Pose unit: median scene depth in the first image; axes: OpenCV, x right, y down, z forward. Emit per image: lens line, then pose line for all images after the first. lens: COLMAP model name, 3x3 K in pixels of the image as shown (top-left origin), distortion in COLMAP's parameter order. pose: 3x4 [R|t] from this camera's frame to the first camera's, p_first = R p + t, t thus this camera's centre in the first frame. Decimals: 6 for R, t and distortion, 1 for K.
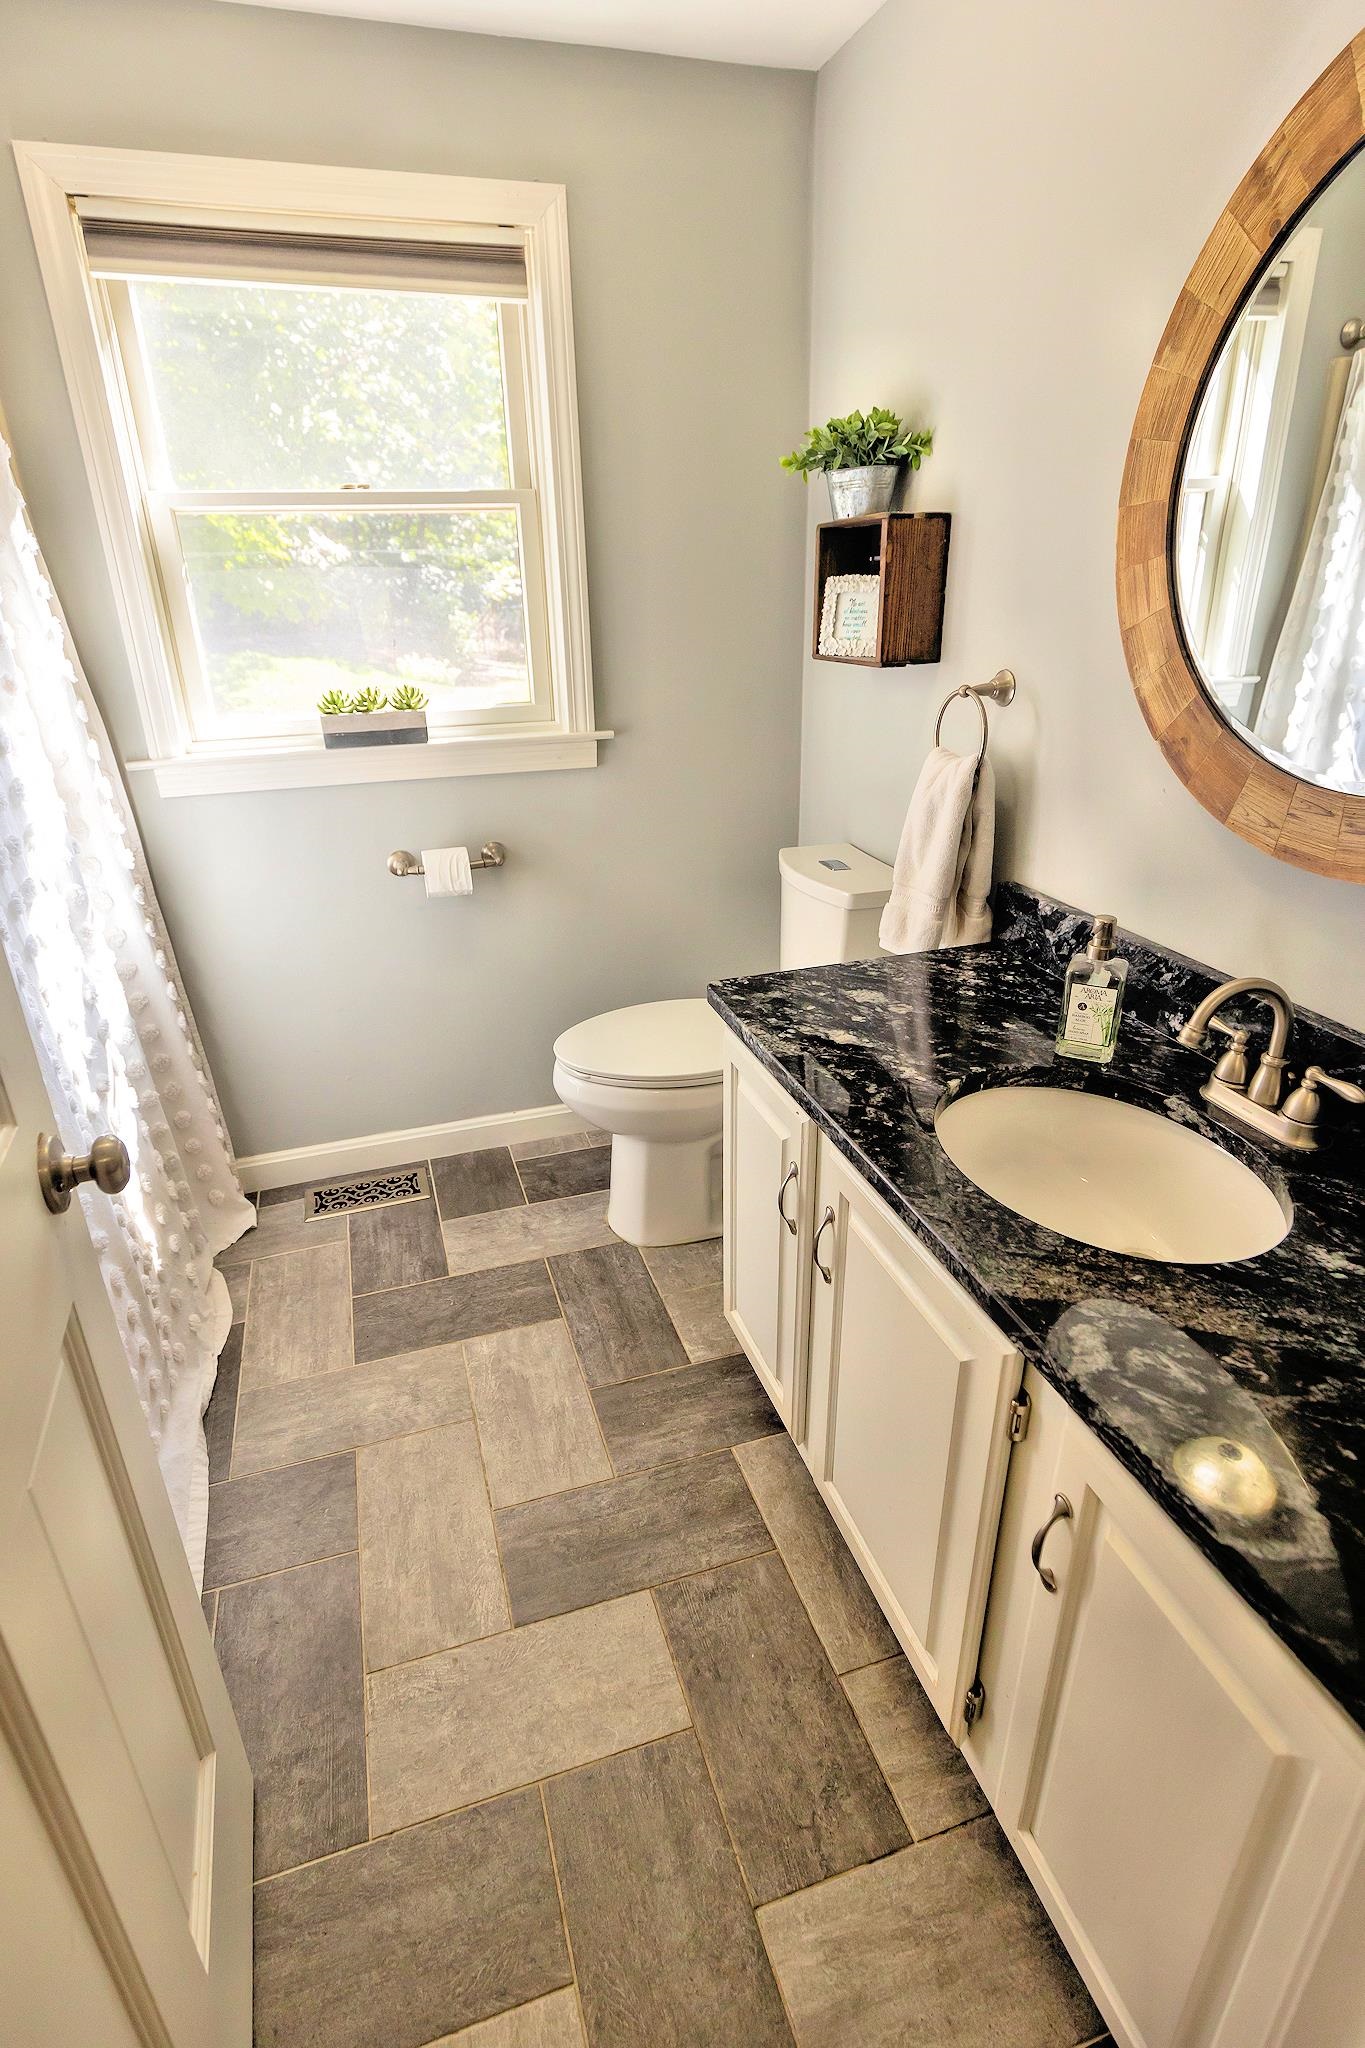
lens RADIAL K [[966.7, 0, 677.4], [0, 966.7, 983.2], [0, 0, 1]] dist [0.024188, -0.004512]
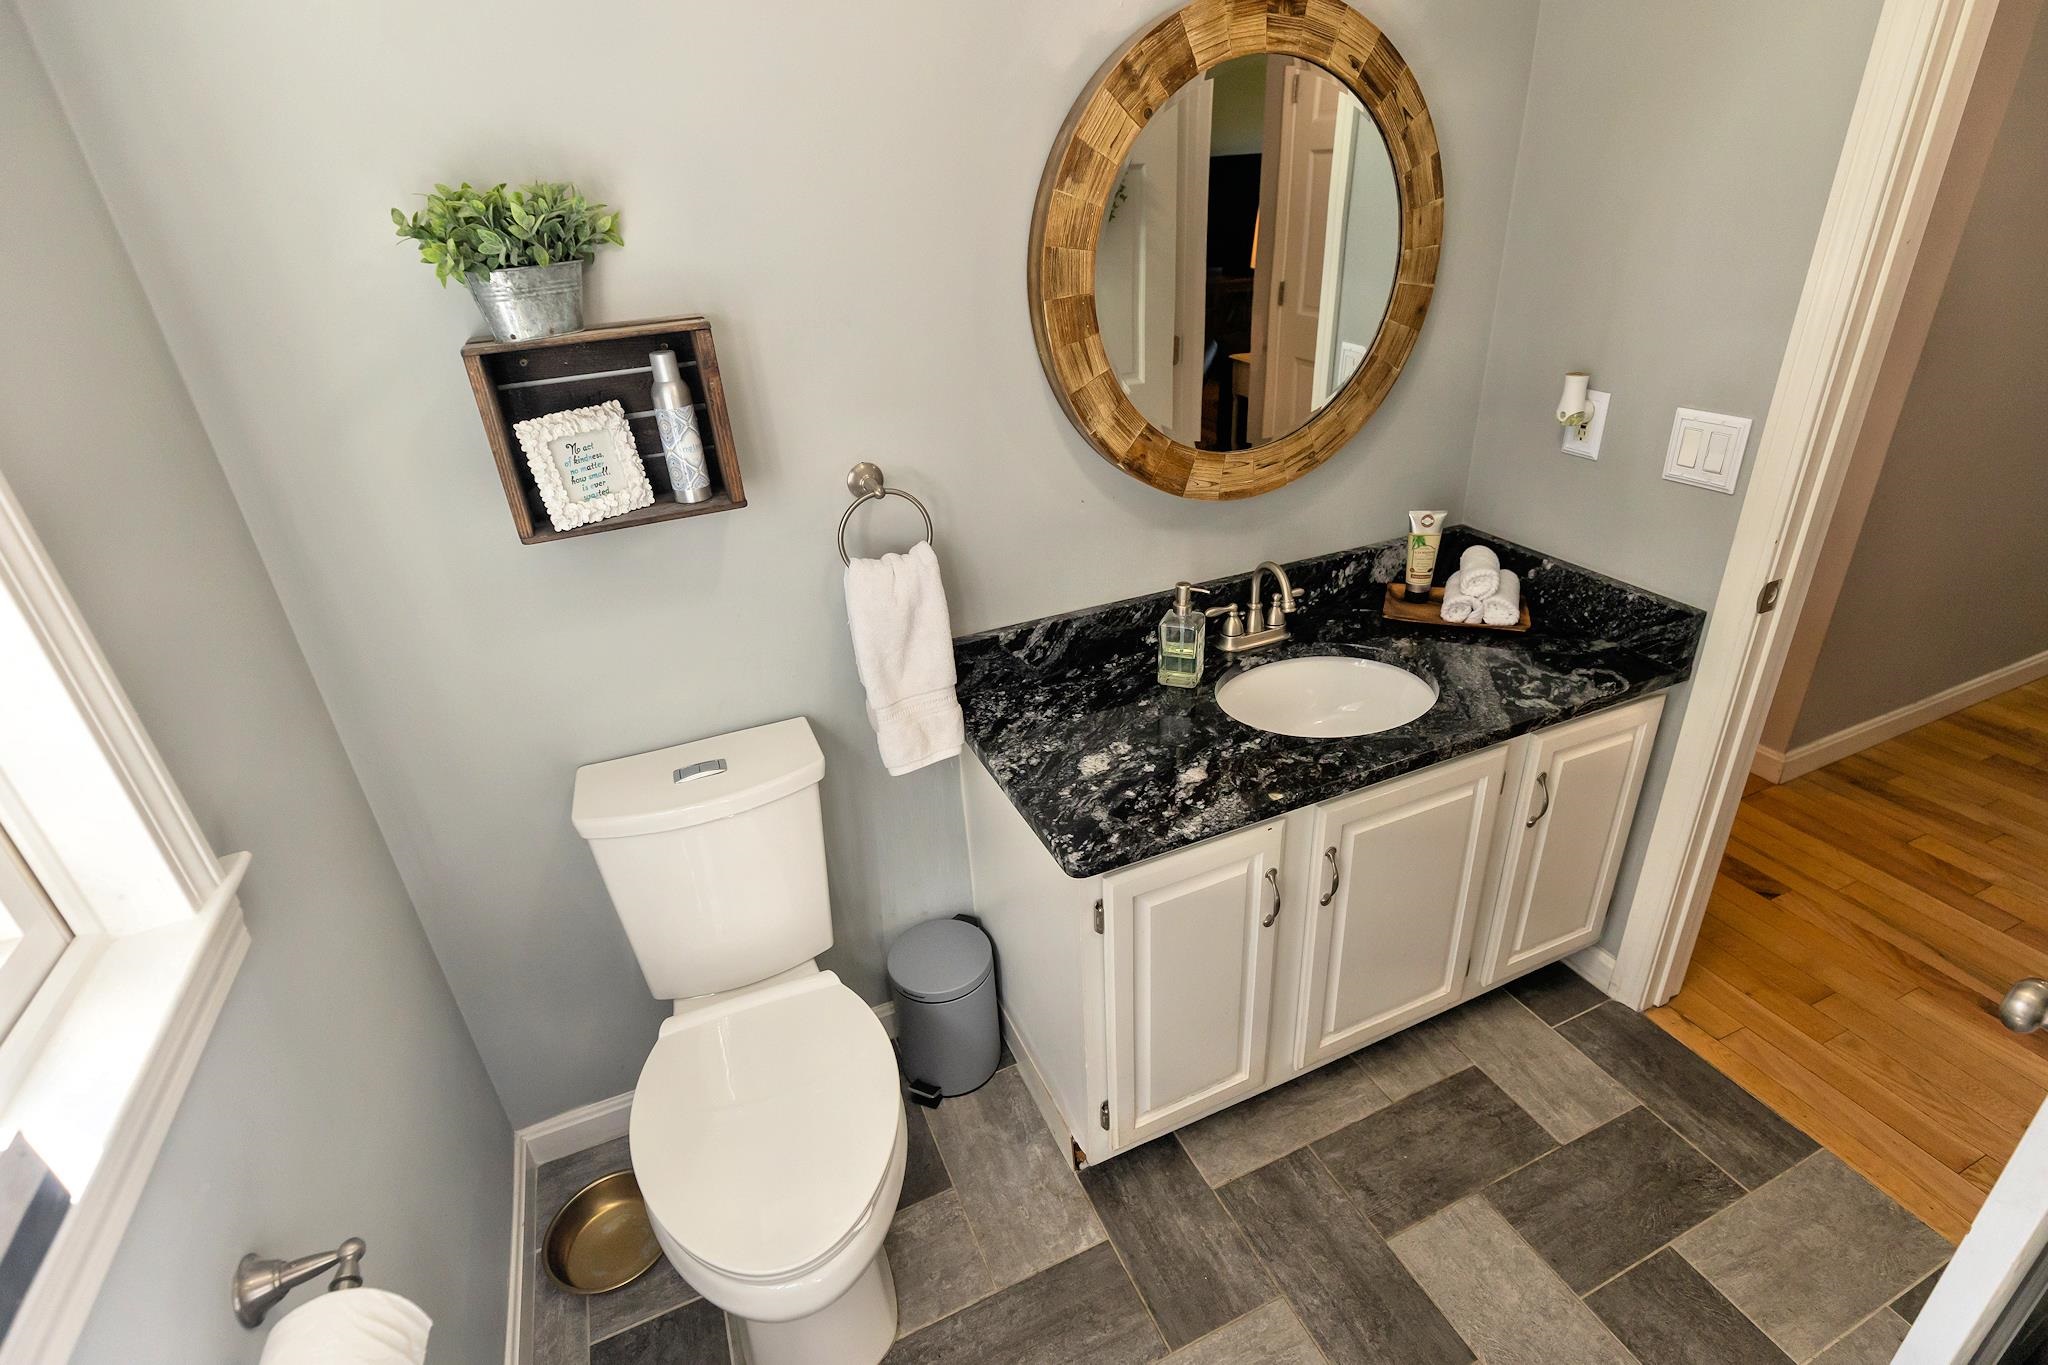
lens RADIAL K [[966.7, 0, 1025.5], [0, 966.7, 675.0], [0, 0, 1]] dist [0.024188, -0.004512]
pose [[-0.078635, -0.433244, 0.897840, -0.726447], [0.442565, 0.791843, 0.420857, -0.561250], [-0.893282, 0.430447, 0.129472, 0.939602]]
